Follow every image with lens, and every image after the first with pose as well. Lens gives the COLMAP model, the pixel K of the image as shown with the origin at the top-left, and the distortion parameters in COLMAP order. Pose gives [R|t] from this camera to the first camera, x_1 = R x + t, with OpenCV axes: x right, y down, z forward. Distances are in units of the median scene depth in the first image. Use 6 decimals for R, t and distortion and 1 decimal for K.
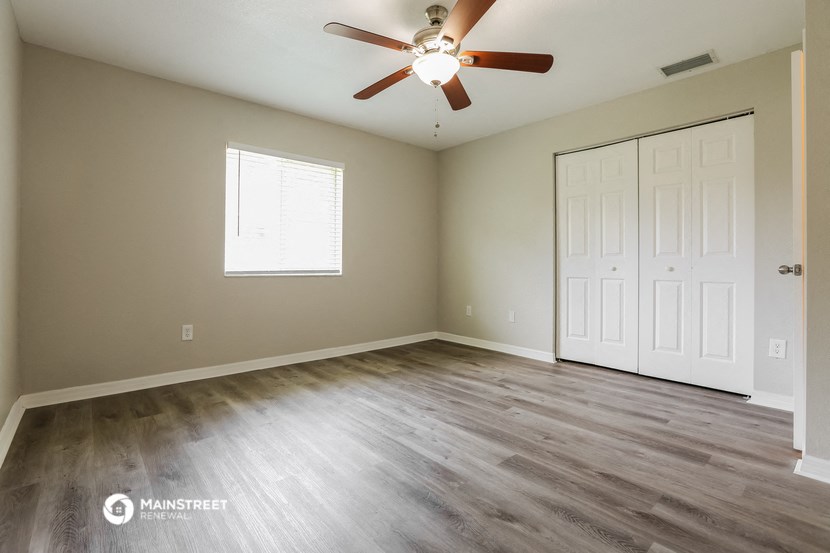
lens RADIAL K [[388.6, 0, 403.0], [0, 388.6, 260.0], [0, 0, 1]] dist [-0.025843, 0.000131]
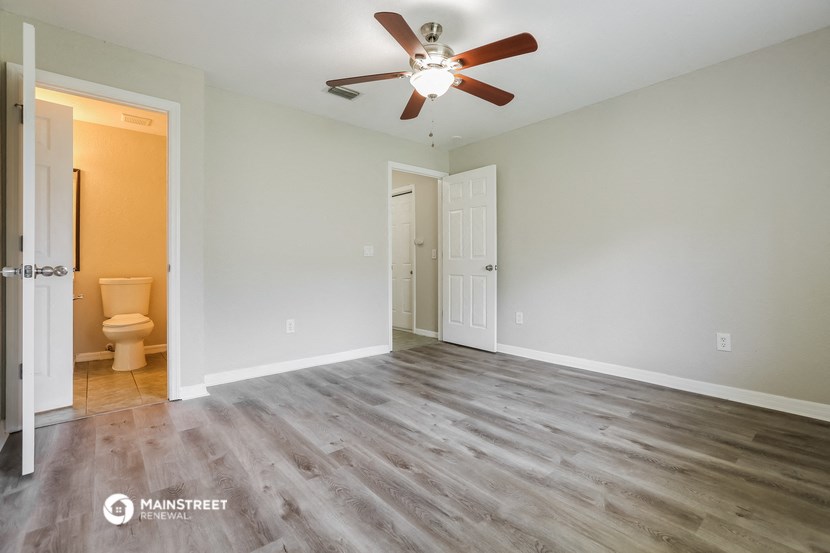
lens RADIAL K [[379.7, 0, 414.5], [0, 379.7, 271.9], [0, 0, 1]] dist [-0.025671, -0.000232]
pose [[-0.999946, -0.000839, -0.010391, 0.126729], [-0.000904, 0.999980, 0.006238, 0.021202], [0.010385, 0.006247, -0.999927, 1.789079]]
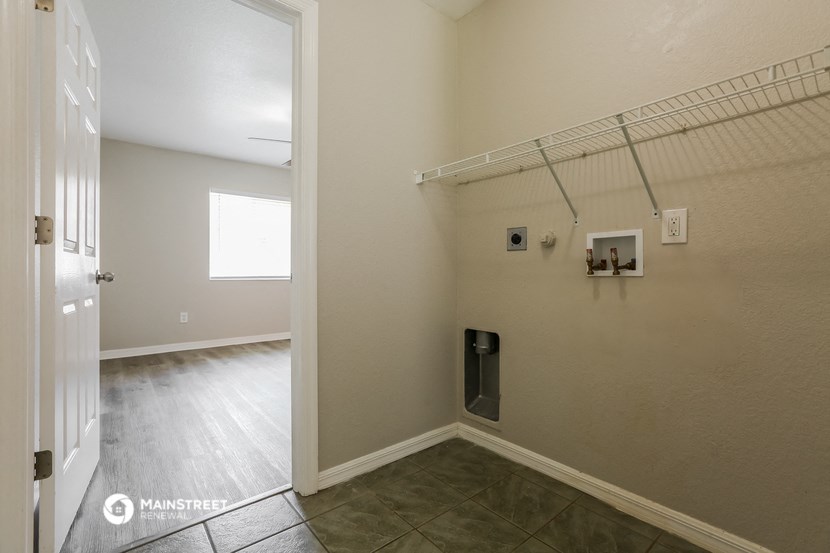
lens RADIAL K [[379.7, 0, 414.5], [0, 379.7, 271.9], [0, 0, 1]] dist [-0.025671, -0.000232]
pose [[0.999962, -0.001976, -0.008447, 0.444451], [0.002098, 0.999895, 0.014364, -0.011104], [0.008417, -0.014382, 0.999861, -0.572929]]
